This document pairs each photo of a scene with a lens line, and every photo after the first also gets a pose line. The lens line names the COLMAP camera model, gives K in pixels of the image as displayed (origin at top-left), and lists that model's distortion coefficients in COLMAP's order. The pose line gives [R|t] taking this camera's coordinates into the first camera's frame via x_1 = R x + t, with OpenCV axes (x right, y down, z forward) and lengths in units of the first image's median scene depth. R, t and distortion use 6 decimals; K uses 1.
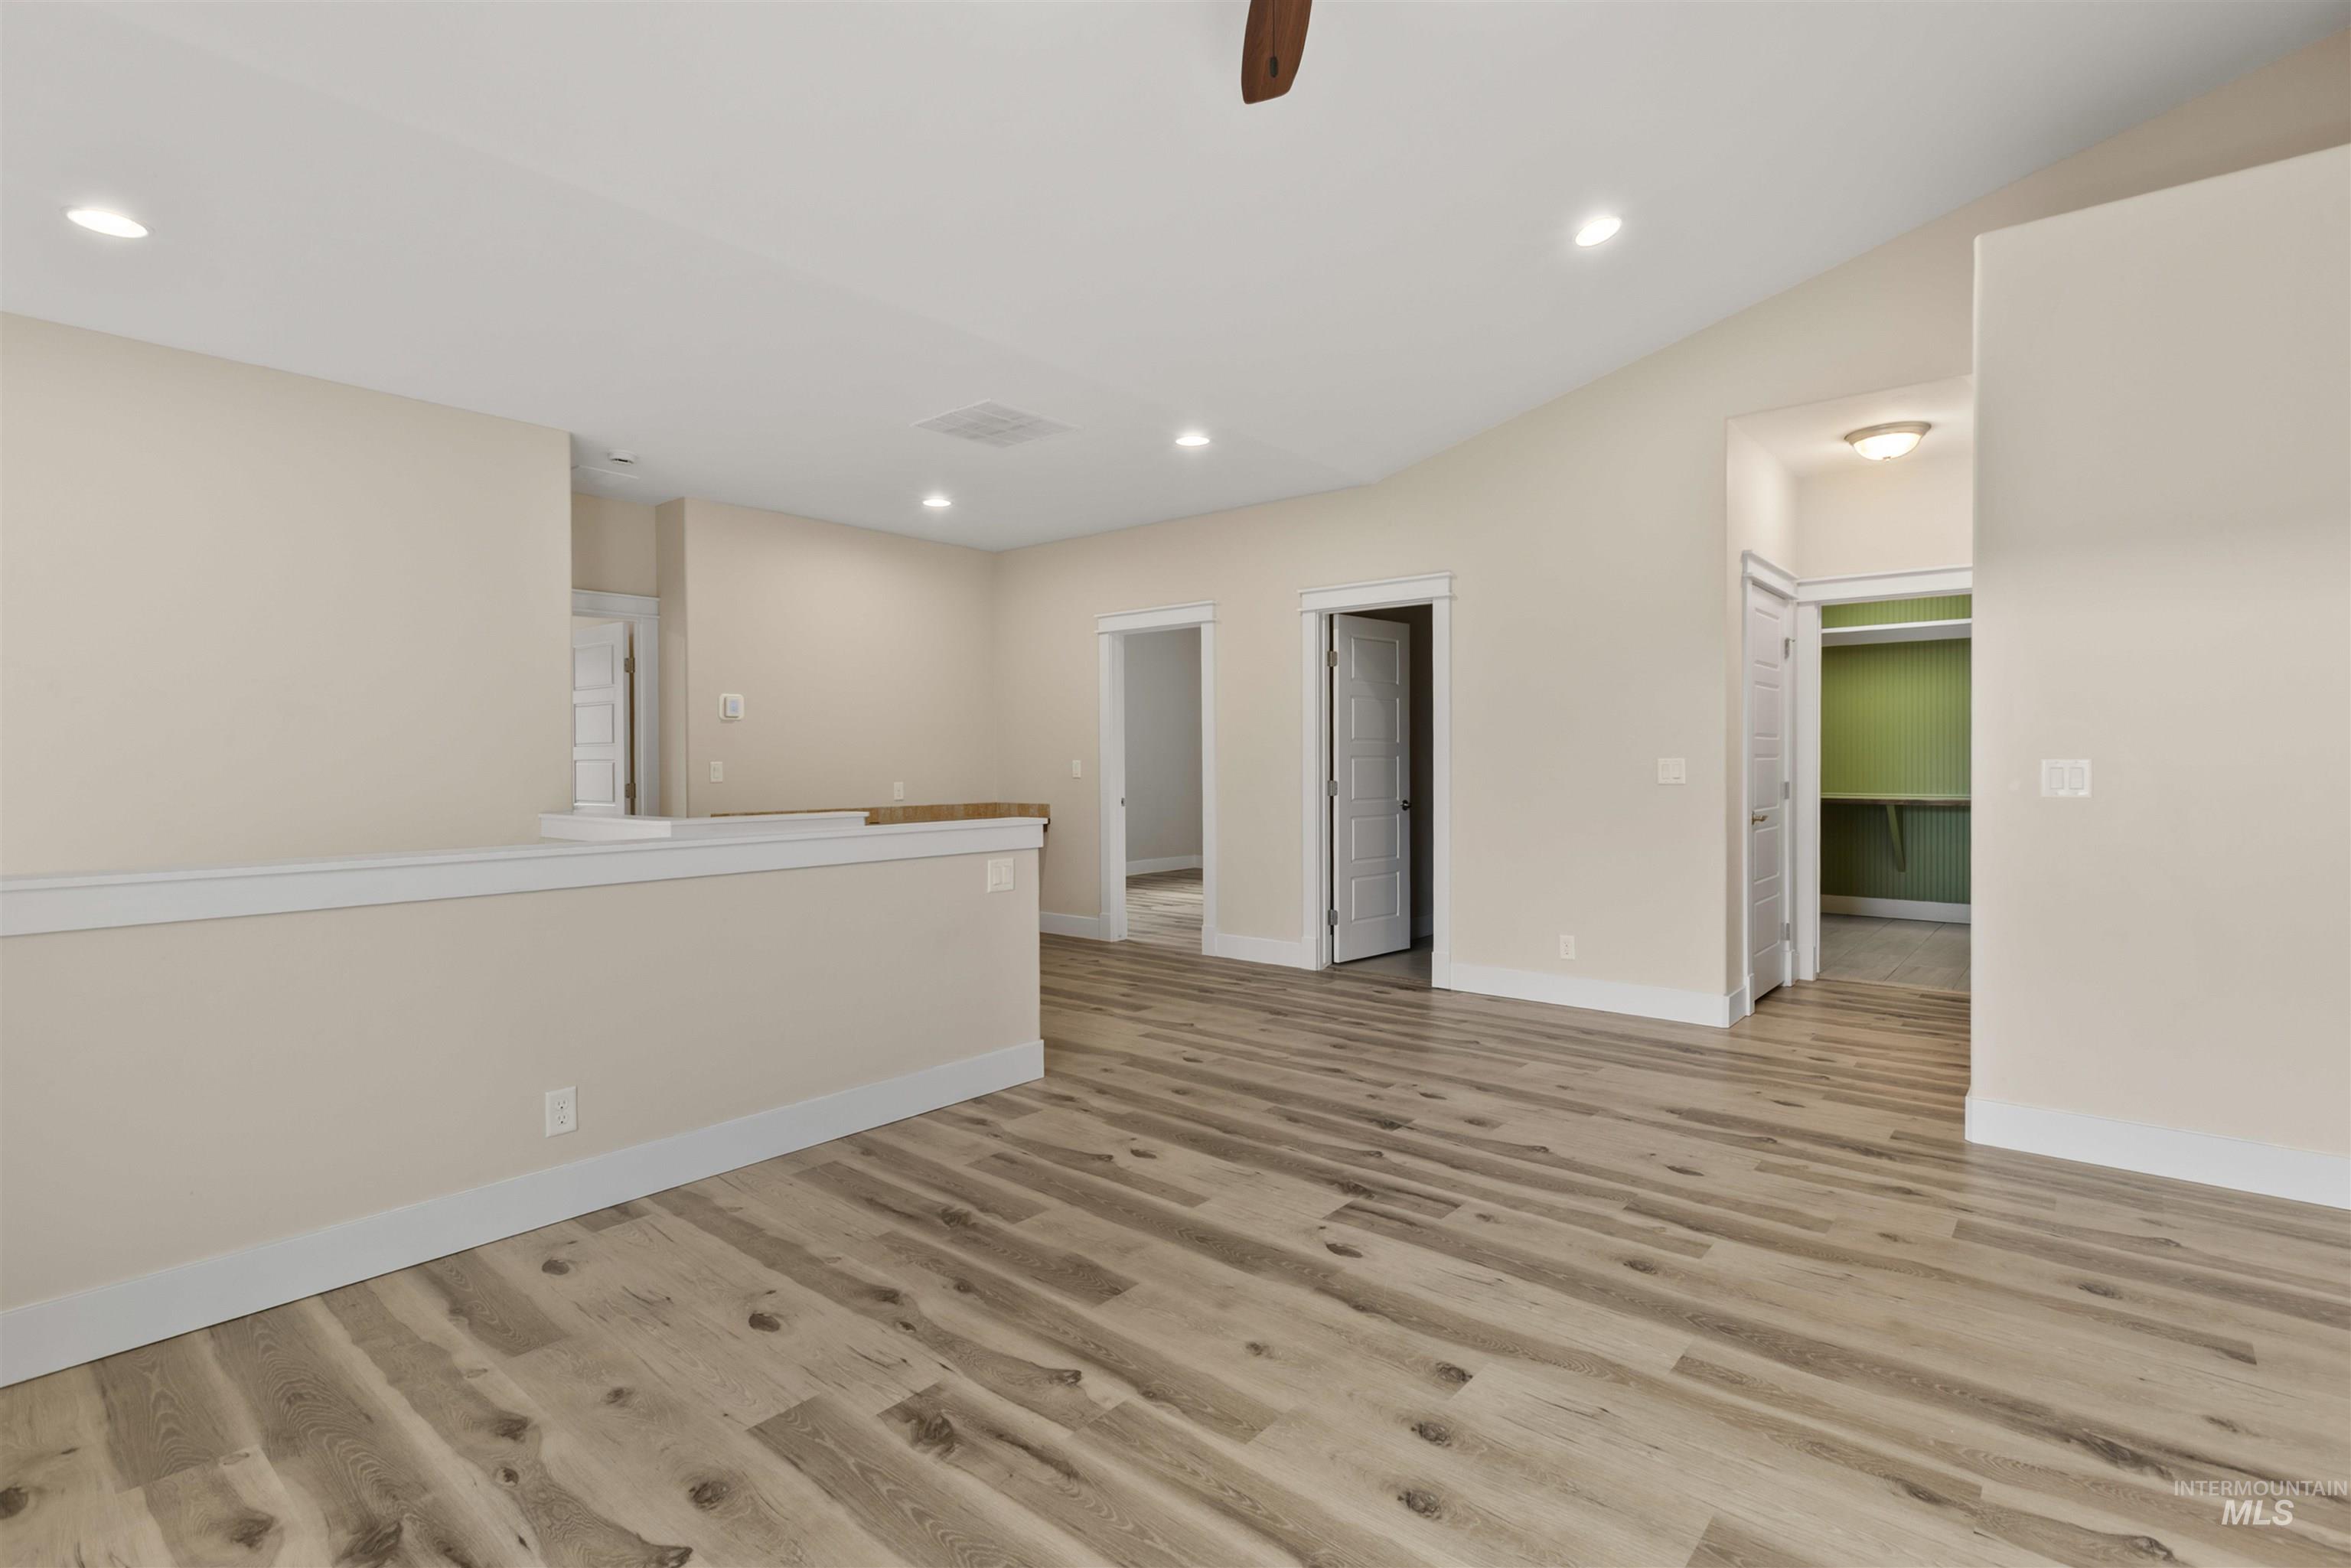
lens RADIAL K [[1157.3, 0, 1174.6], [0, 1157.3, 773.0], [0, 0, 1]] dist [0.001677, 0.000532]
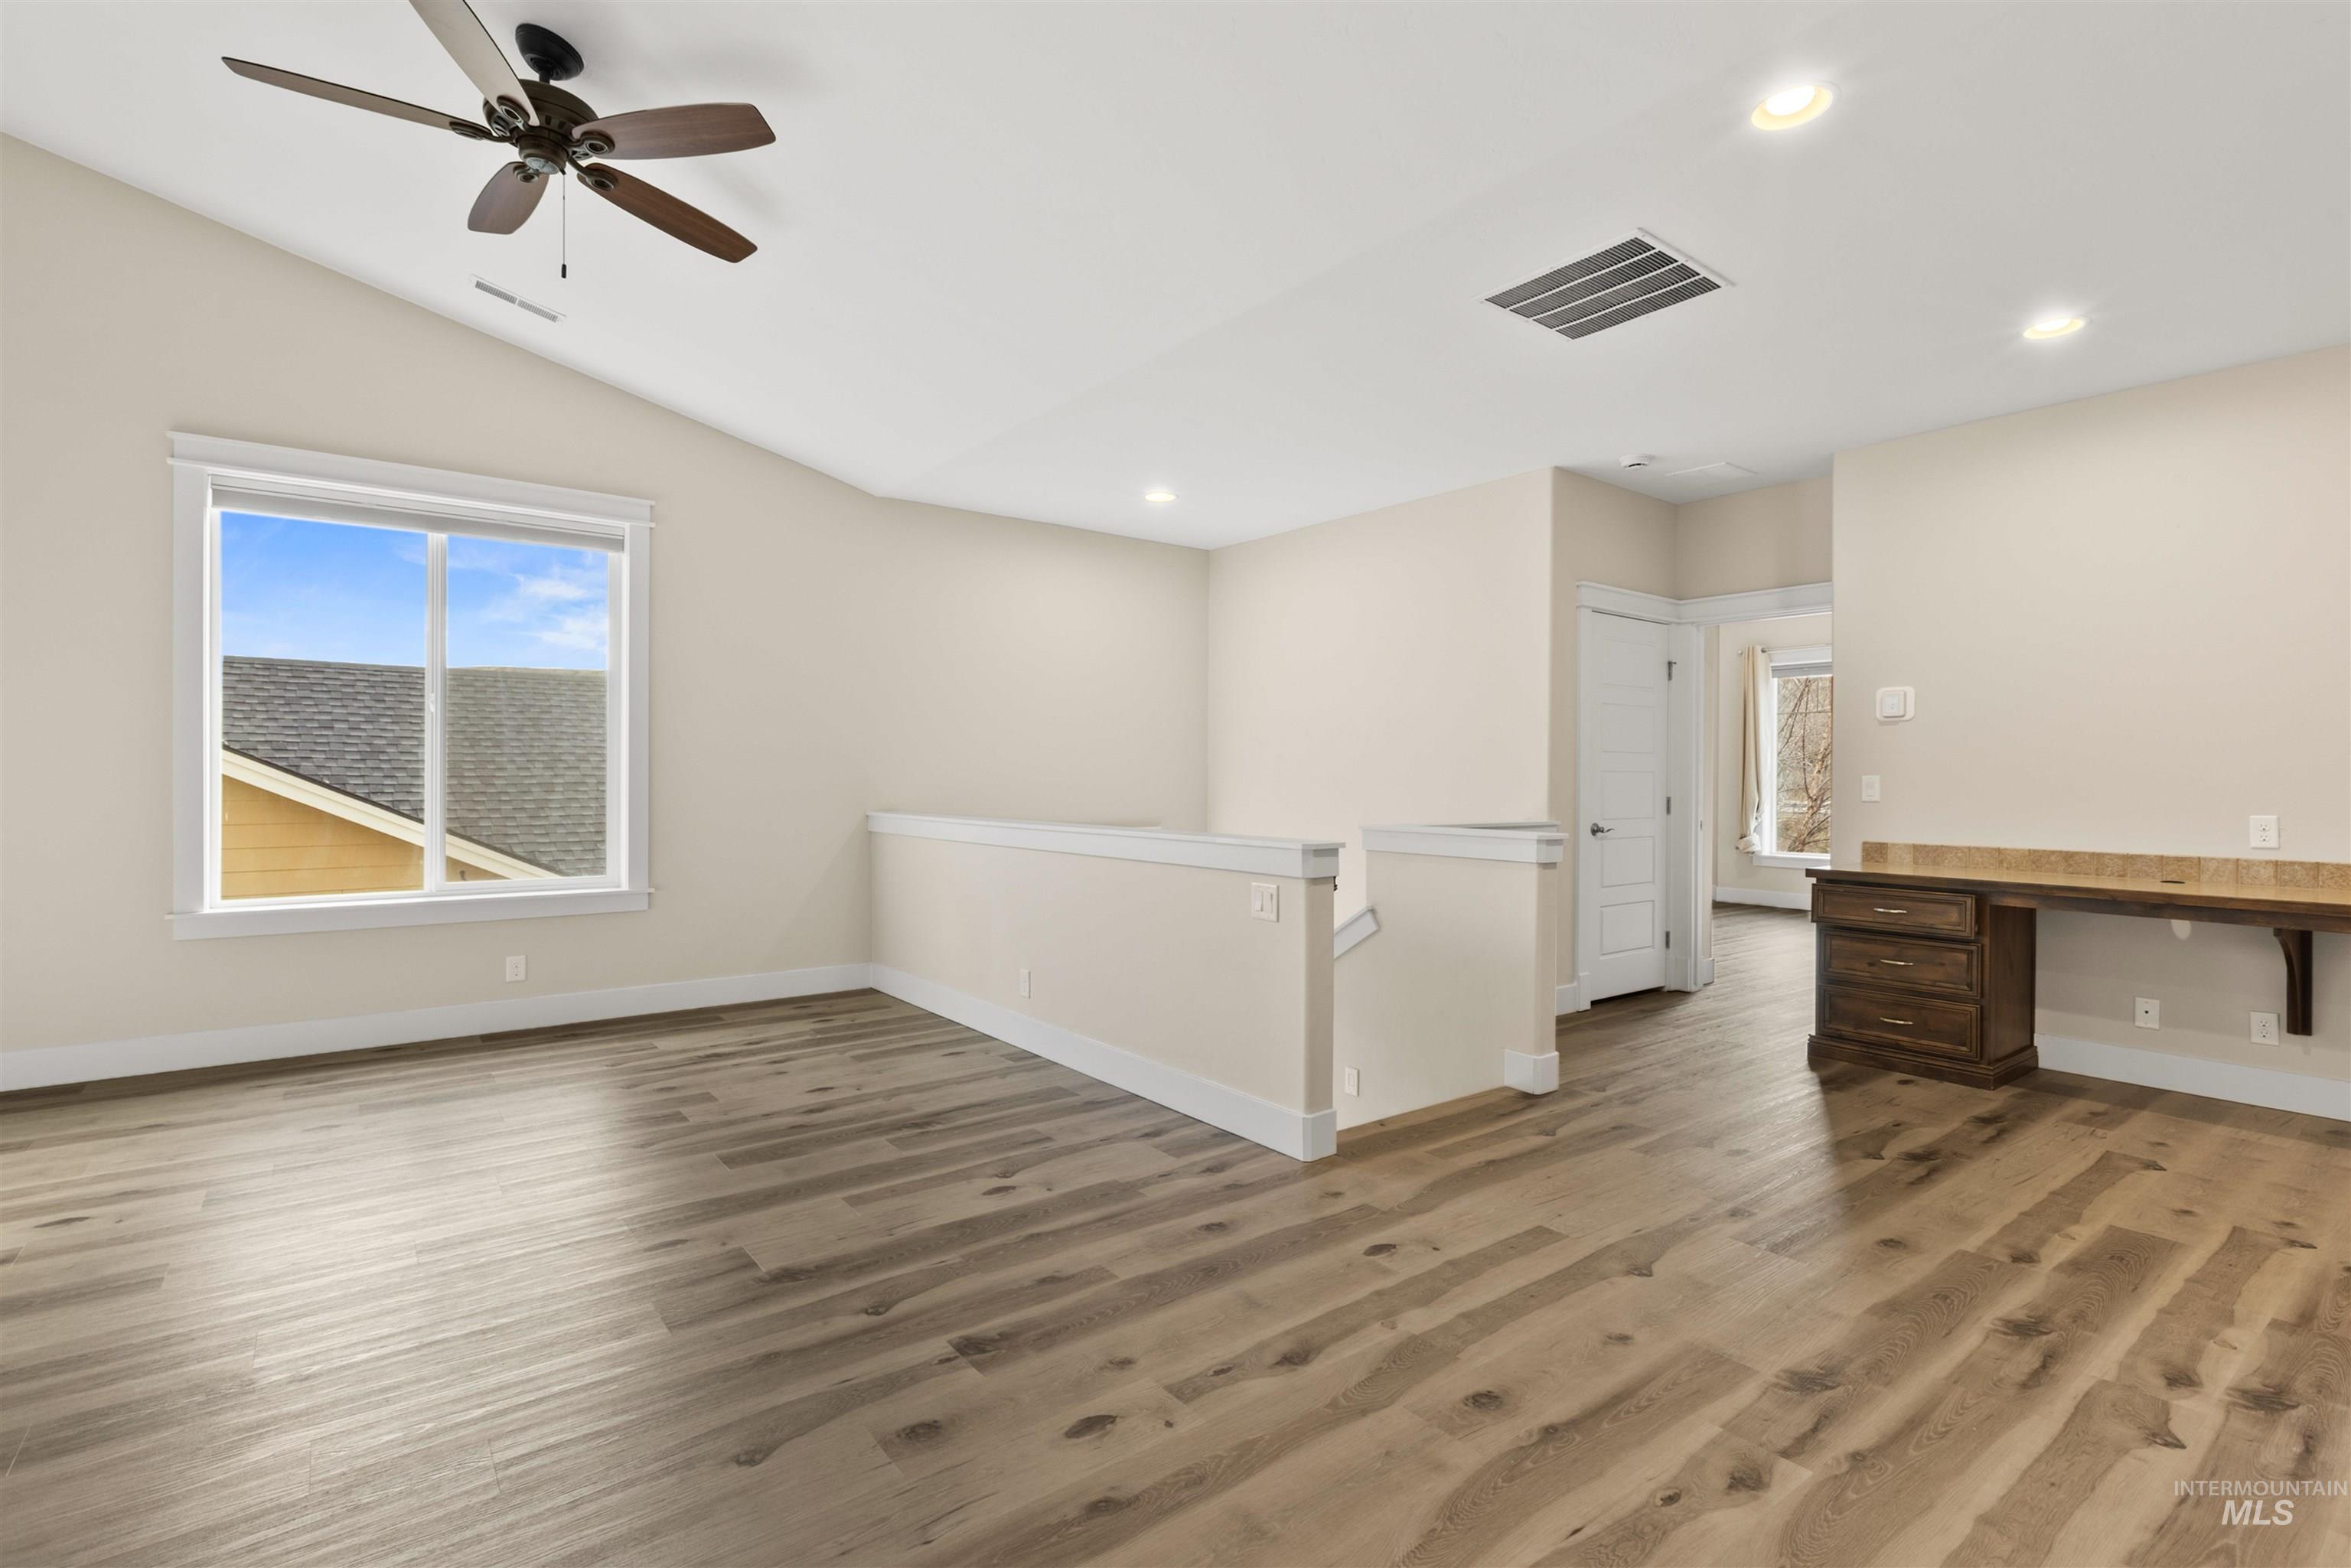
lens RADIAL K [[1076.1, 0, 1187.0], [0, 1076.1, 780.7], [0, 0, 1]] dist [0.000464, 0.000245]
pose [[-0.211355, 0.006446, -0.977388, 0.740966], [-0.014558, 0.999847, 0.009742, -0.012277], [0.977301, 0.016288, -0.211229, 1.243746]]
